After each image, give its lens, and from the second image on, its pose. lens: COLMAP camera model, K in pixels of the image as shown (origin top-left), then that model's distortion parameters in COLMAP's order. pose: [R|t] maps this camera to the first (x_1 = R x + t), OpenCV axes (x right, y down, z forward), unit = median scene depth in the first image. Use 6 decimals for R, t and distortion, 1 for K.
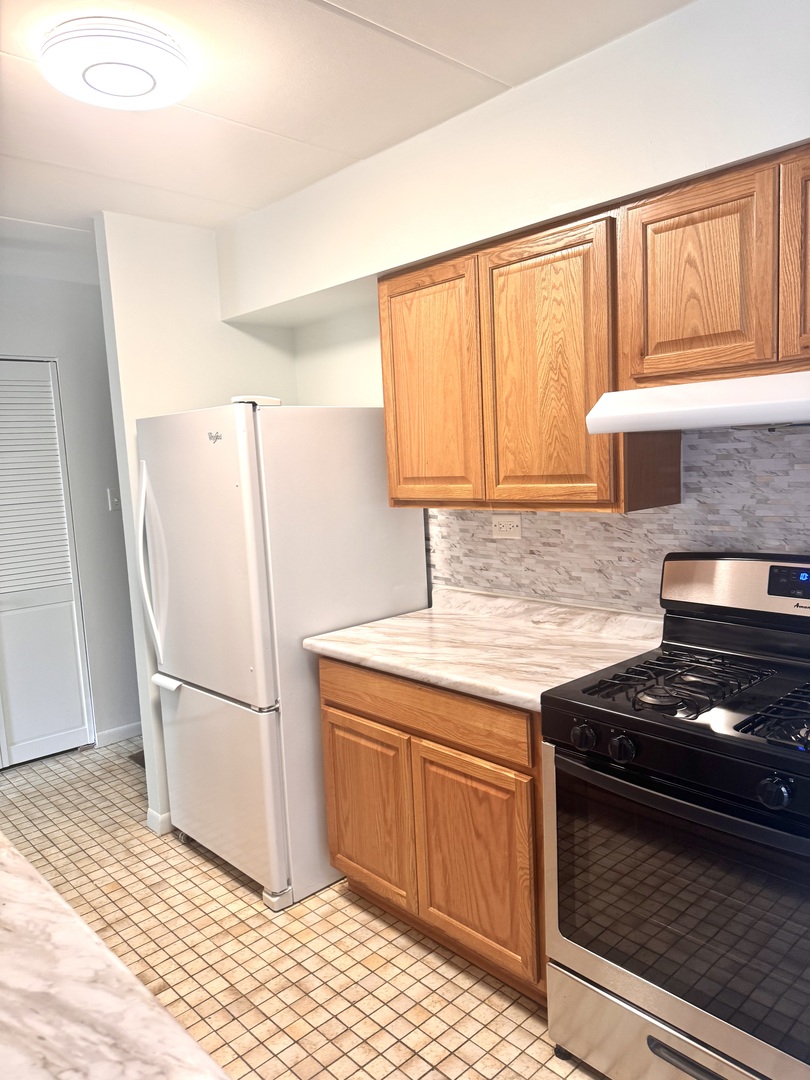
lens RADIAL K [[763.3, 0, 403.6], [0, 763.3, 533.0], [0, 0, 1]] dist [0.023937, -0.042375]
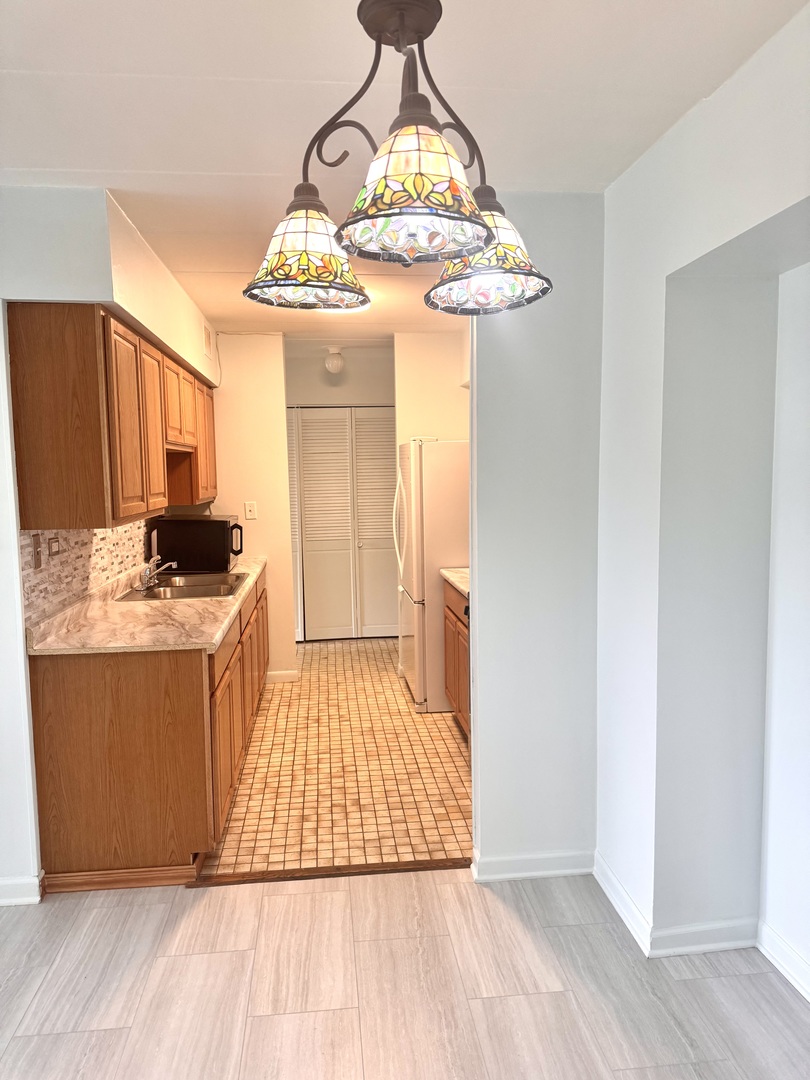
lens RADIAL K [[763.3, 0, 406.3], [0, 763.3, 543.3], [0, 0, 1]] dist [0.023937, -0.042375]
pose [[0.797152, 0.101933, -0.595112, 0.903678], [-0.092309, 0.994634, 0.046716, 0.000750], [0.596681, 0.017695, 0.802283, -0.526540]]
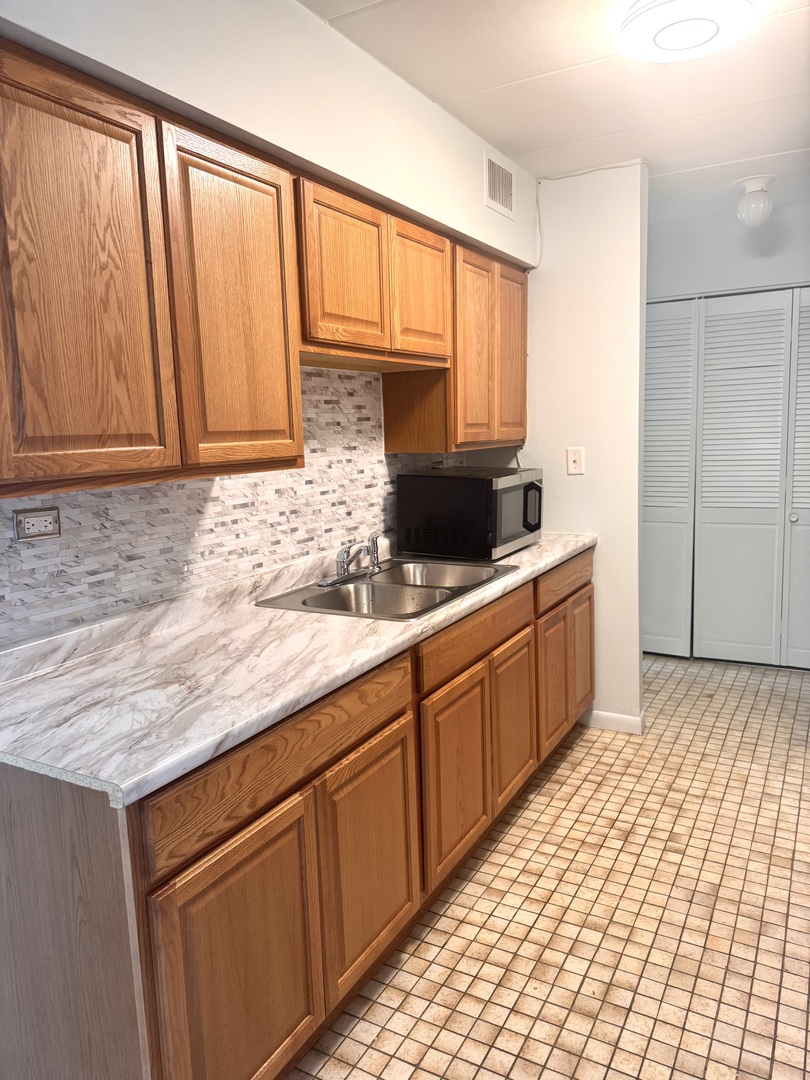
lens RADIAL K [[763.3, 0, 400.5], [0, 763.3, 545.8], [0, 0, 1]] dist [0.023937, -0.042375]
pose [[0.289811, 0.192906, -0.937442, 0.490917], [-0.082458, 0.980868, 0.176350, -0.016931], [0.953525, 0.026191, 0.300173, 0.223522]]
